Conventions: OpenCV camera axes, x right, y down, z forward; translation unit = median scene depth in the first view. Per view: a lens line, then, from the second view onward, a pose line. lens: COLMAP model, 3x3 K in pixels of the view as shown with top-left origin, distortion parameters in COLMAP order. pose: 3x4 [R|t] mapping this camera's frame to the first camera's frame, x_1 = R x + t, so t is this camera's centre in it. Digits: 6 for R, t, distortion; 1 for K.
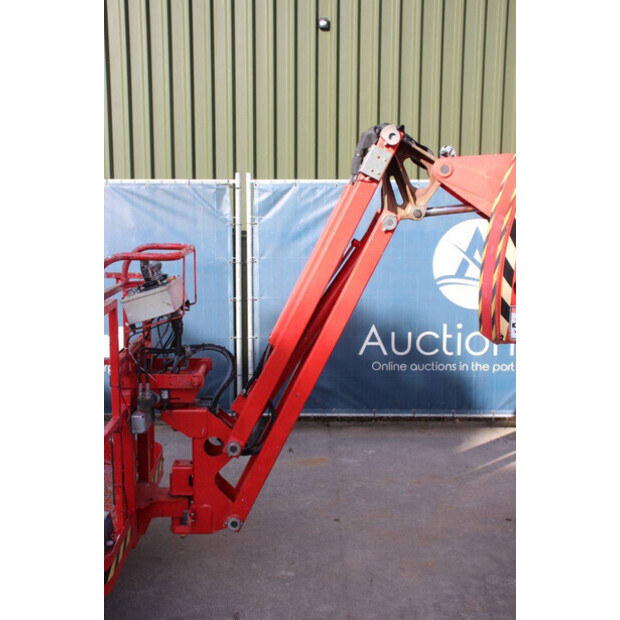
lens RADIAL K [[747.7, 0, 308.1], [0, 747.7, 314.4], [0, 0, 1]] dist [0.017968, 0.000000]
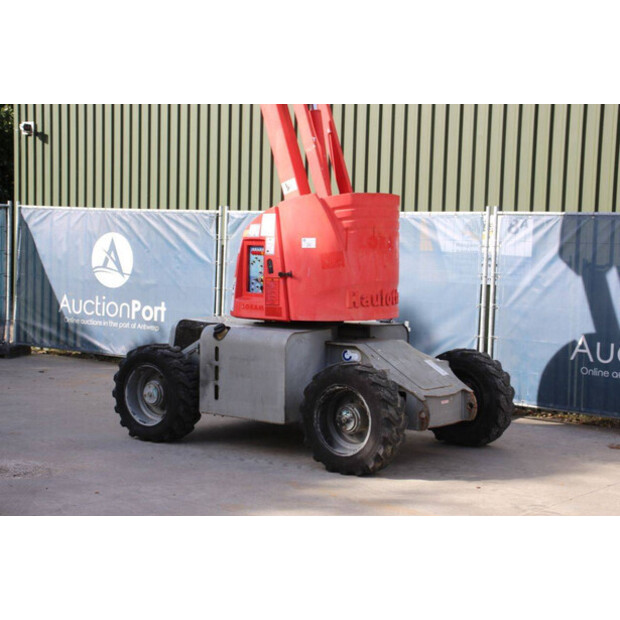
lens RADIAL K [[1191.5, 0, 301.8], [0, 1191.5, 316.6], [0, 0, 1]] dist [0.366192, 0.000000]
pose [[0.775790, 0.061683, -0.627969, 1.587367], [-0.119149, 0.991627, -0.049793, 0.137830], [0.619640, 0.113451, 0.776644, -0.778473]]
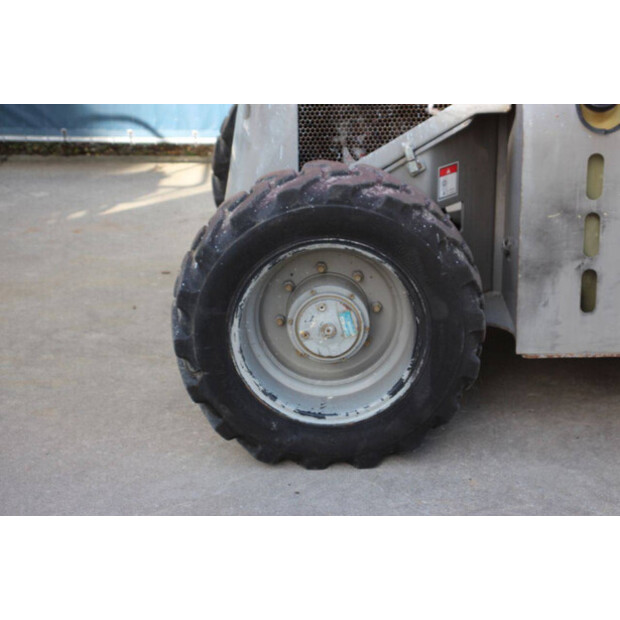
lens RADIAL K [[1484.9, 0, 309.0], [0, 1484.9, 311.2], [0, 0, 1]] dist [0.489880, 0.000000]
pose [[0.999287, -0.004636, -0.037461, 0.339834], [0.011246, 0.983928, 0.178211, 0.057001], [0.036033, -0.178505, 0.983279, -0.229066]]
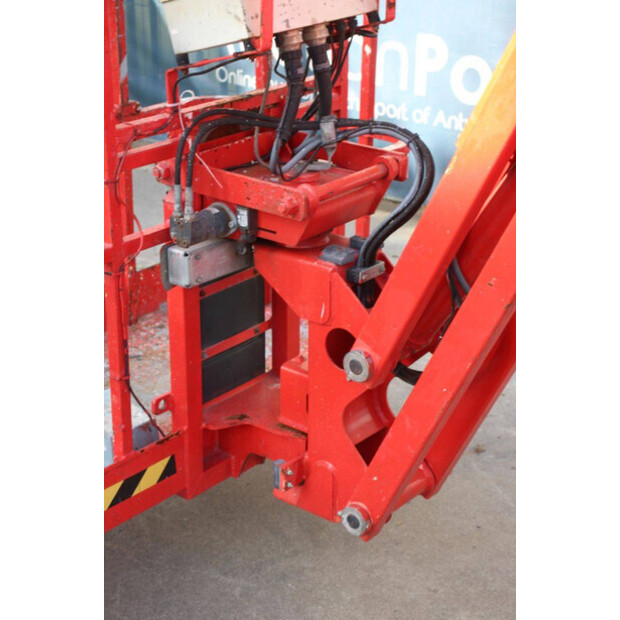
lens RADIAL K [[1307.9, 0, 309.3], [0, 1307.9, 311.0], [0, 0, 1]] dist [0.253864, 0.000000]
pose [[0.755509, 0.240119, -0.609548, 0.191413], [-0.092715, 0.960235, 0.263348, -0.030490], [0.648545, -0.142448, 0.747729, 0.221342]]
